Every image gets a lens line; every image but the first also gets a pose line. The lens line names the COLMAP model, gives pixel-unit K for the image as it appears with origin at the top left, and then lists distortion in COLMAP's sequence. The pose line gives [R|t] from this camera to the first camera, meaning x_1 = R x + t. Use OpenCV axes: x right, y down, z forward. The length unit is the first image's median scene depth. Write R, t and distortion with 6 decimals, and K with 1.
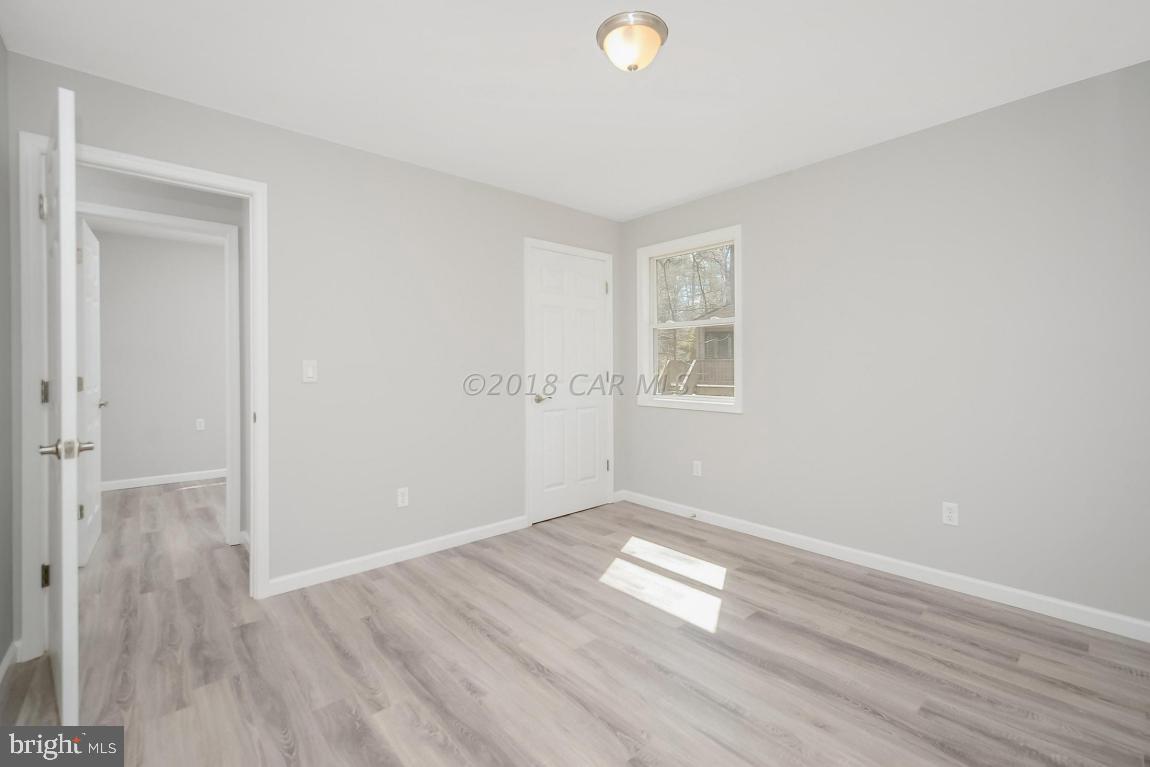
lens RADIAL K [[493.7, 0, 582.5], [0, 493.7, 372.3], [0, 0, 1]] dist [0.007475, -0.003575]
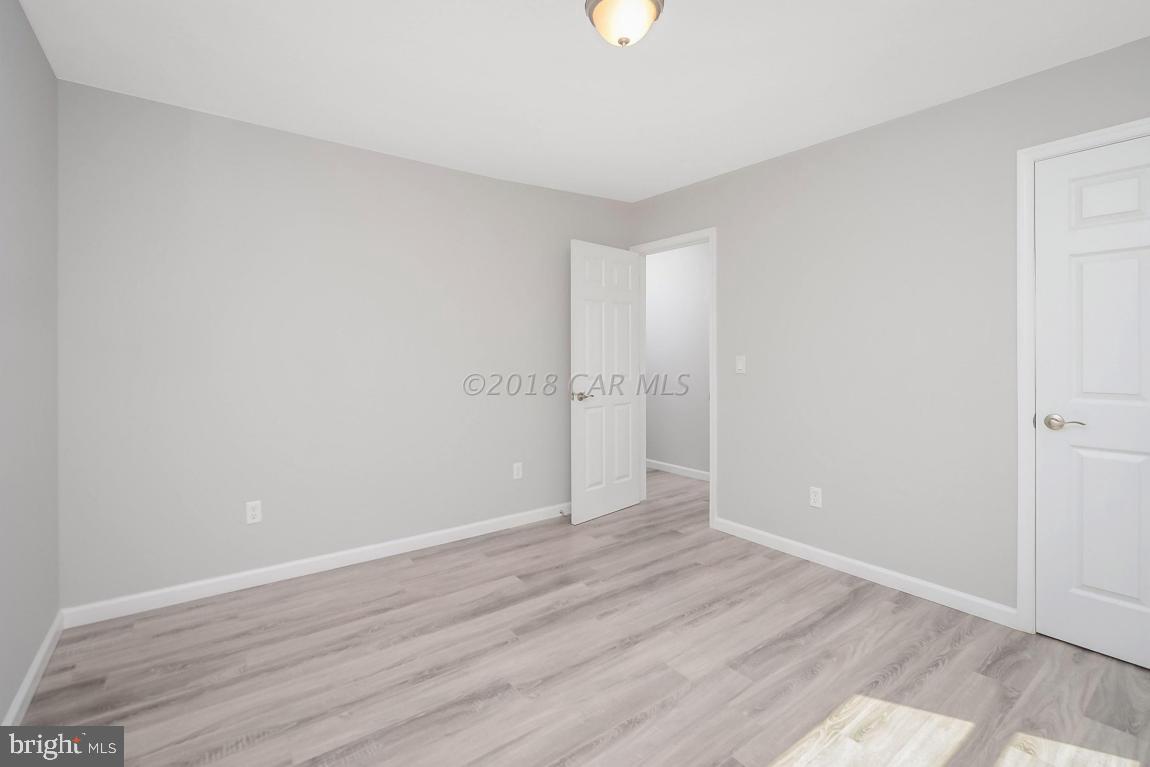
lens RADIAL K [[521.3, 0, 593.6], [0, 521.3, 362.4], [0, 0, 1]] dist [-0.017063, 0.003728]
pose [[-0.083119, 0.017516, -0.996386, 0.913465], [-0.009891, 0.999782, 0.018401, -0.031167], [0.996491, 0.011385, -0.082927, 0.880466]]
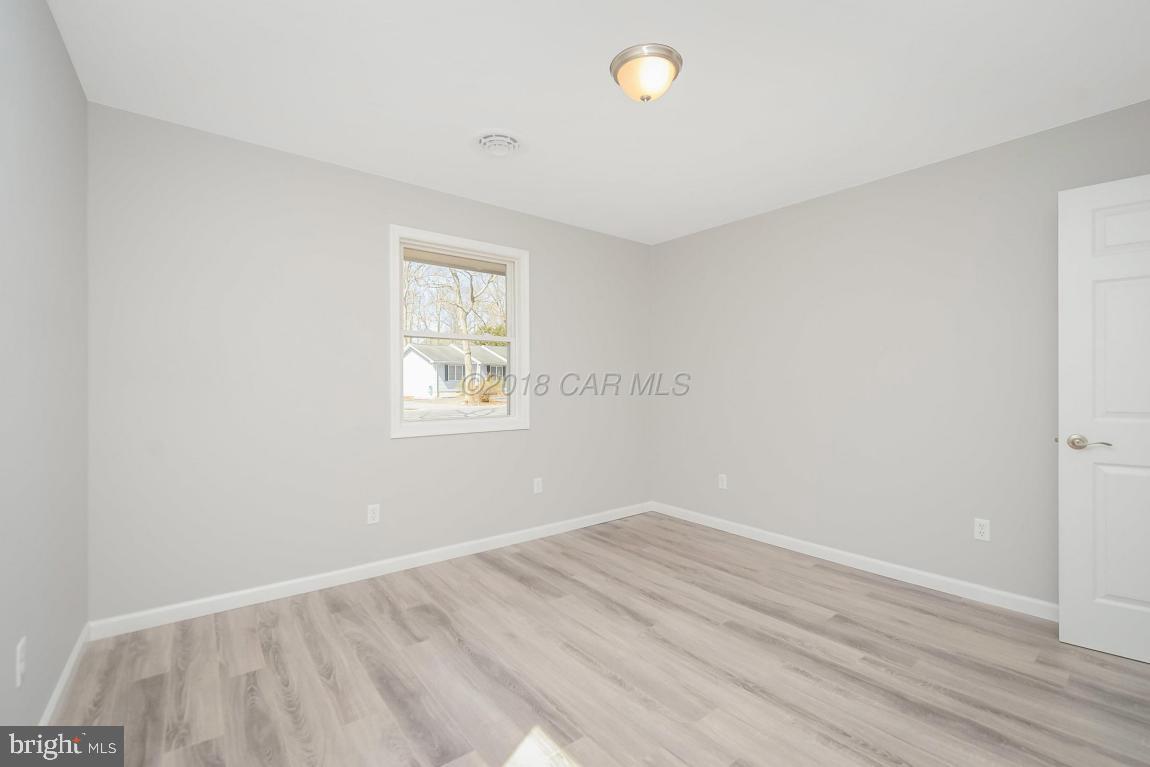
lens RADIAL K [[493.7, 0, 559.8], [0, 493.7, 381.7], [0, 0, 1]] dist [0.007475, -0.003575]
pose [[-0.994371, 0.002163, 0.105928, 0.149865], [0.002745, 0.999982, 0.005354, 0.002396], [-0.105914, 0.005614, -0.994359, 1.740428]]
